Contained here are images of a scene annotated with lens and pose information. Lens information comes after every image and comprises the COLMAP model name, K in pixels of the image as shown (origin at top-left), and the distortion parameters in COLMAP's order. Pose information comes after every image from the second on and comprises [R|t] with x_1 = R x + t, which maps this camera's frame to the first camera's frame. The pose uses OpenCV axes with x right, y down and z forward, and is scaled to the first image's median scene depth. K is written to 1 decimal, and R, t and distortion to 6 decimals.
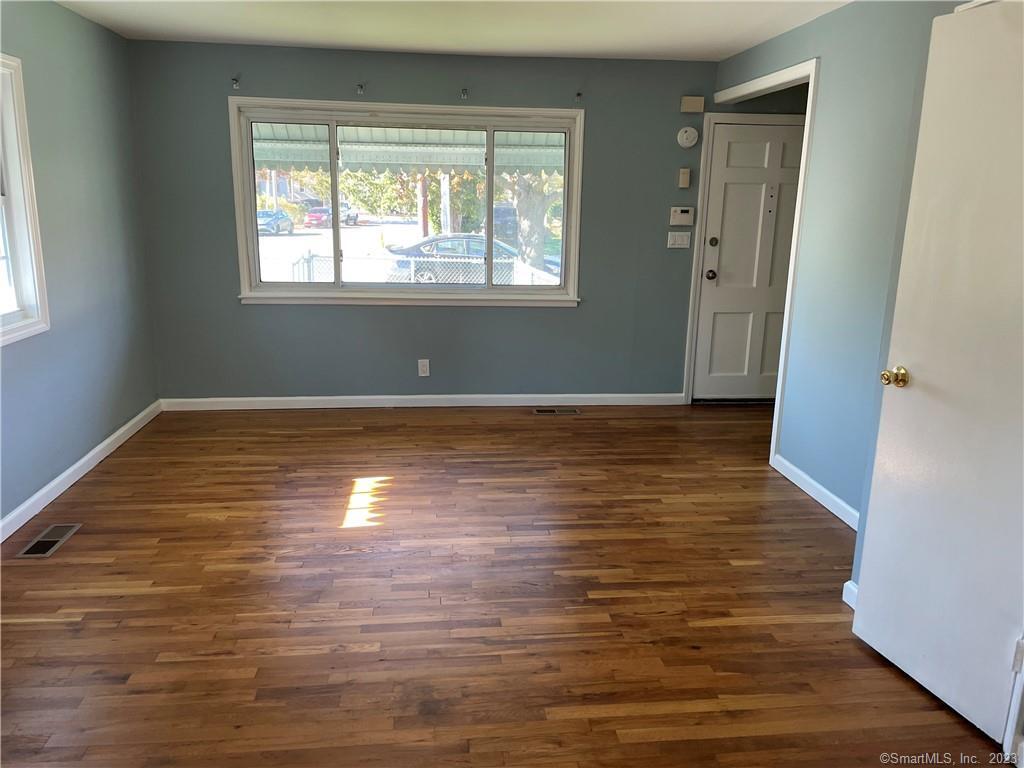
lens RADIAL K [[772.5, 0, 513.6], [0, 772.5, 384.6], [0, 0, 1]] dist [0.083386, -0.109628]
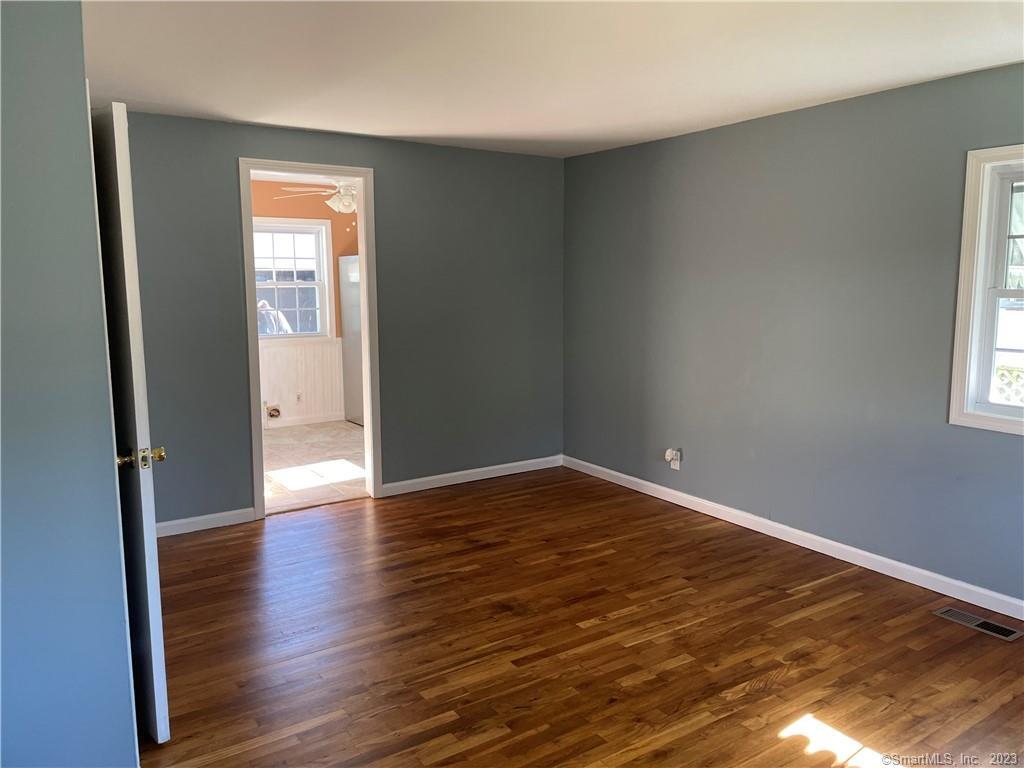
lens RADIAL K [[772.5, 0, 520.8], [0, 772.5, 371.0], [0, 0, 1]] dist [0.083386, -0.109628]
pose [[-0.887383, 0.042934, -0.459029, 0.440389], [-0.117223, 0.941921, 0.314712, -0.412115], [0.445881, 0.333079, -0.830812, 1.696289]]
